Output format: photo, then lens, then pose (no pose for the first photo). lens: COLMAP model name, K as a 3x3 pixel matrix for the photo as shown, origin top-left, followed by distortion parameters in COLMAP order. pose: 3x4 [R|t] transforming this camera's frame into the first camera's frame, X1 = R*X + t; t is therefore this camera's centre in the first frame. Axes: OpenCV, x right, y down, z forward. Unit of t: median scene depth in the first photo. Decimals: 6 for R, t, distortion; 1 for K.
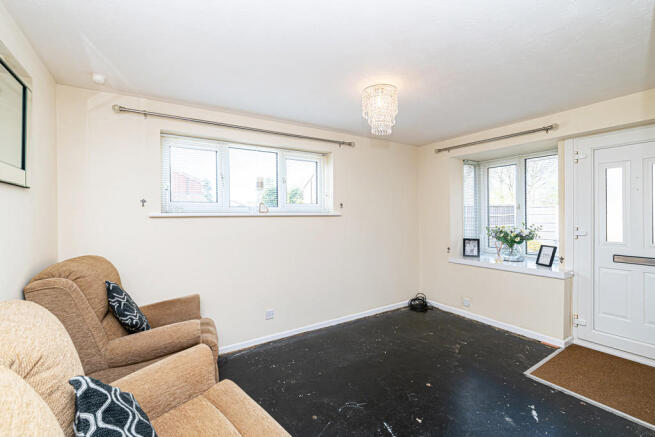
lens RADIAL K [[285.4, 0, 333.9], [0, 285.4, 216.9], [0, 0, 1]] dist [0.000238, 0.000043]
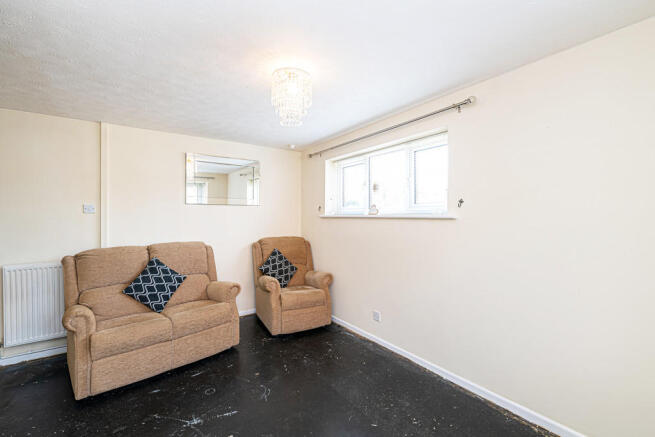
lens RADIAL K [[285.4, 0, 333.9], [0, 285.4, 216.9], [0, 0, 1]] dist [0.000238, 0.000043]
pose [[0.029694, 0.005604, -0.999543, 0.771269], [-0.006061, 0.999967, 0.005426, -0.011589], [0.999541, 0.005897, 0.029727, 0.816811]]
